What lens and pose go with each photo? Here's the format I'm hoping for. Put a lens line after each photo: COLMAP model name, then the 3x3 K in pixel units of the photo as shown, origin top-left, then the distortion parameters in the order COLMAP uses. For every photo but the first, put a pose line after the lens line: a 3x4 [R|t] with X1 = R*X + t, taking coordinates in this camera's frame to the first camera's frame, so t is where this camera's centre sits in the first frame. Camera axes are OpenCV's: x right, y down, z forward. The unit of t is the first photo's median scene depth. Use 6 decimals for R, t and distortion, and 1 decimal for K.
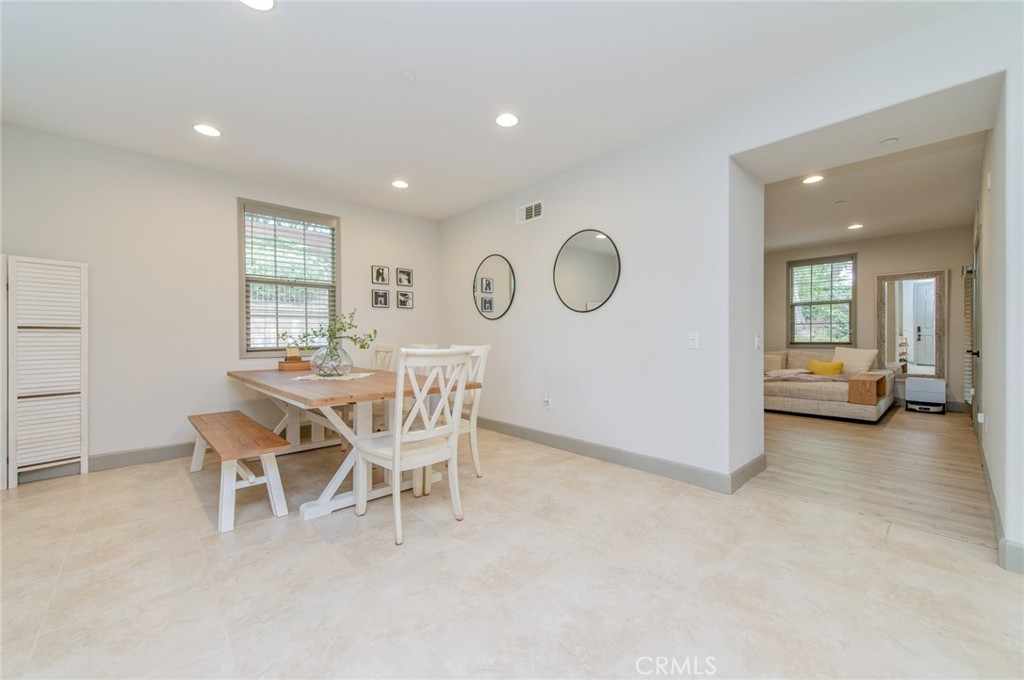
lens RADIAL K [[400.8, 0, 512.5], [0, 400.8, 342.5], [0, 0, 1]] dist [0.017153, -0.003986]
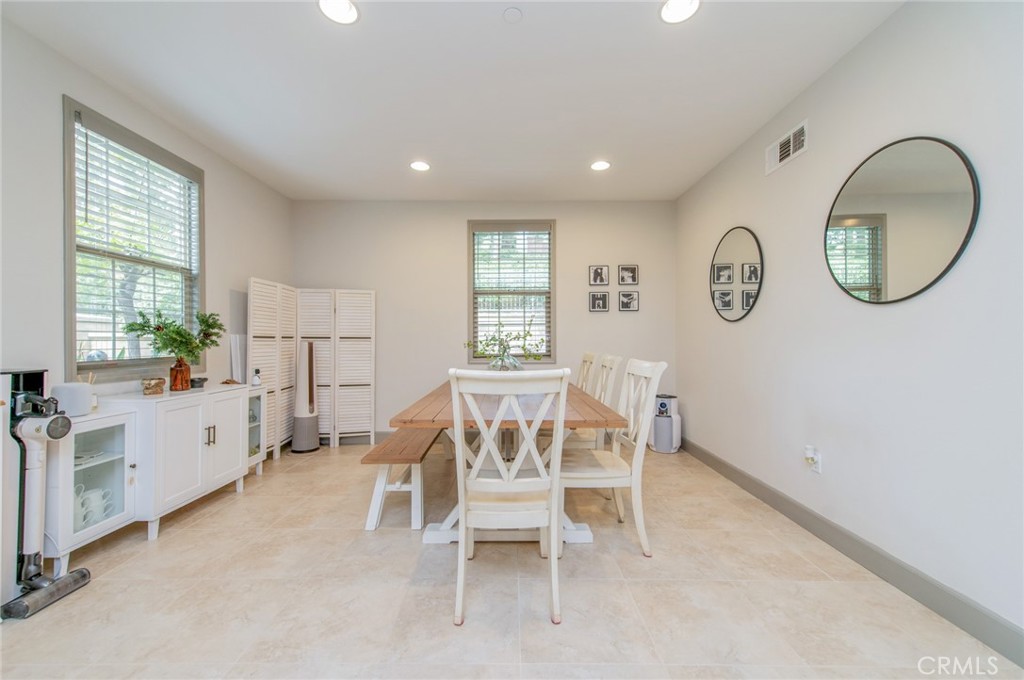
lens RADIAL K [[400.8, 0, 508.9], [0, 400.8, 342.0], [0, 0, 1]] dist [0.017153, -0.003986]
pose [[0.734317, 0.005458, -0.678785, 0.156508], [-0.010533, 0.999939, -0.003355, -0.017312], [0.678725, 0.009613, 0.734330, 0.251818]]
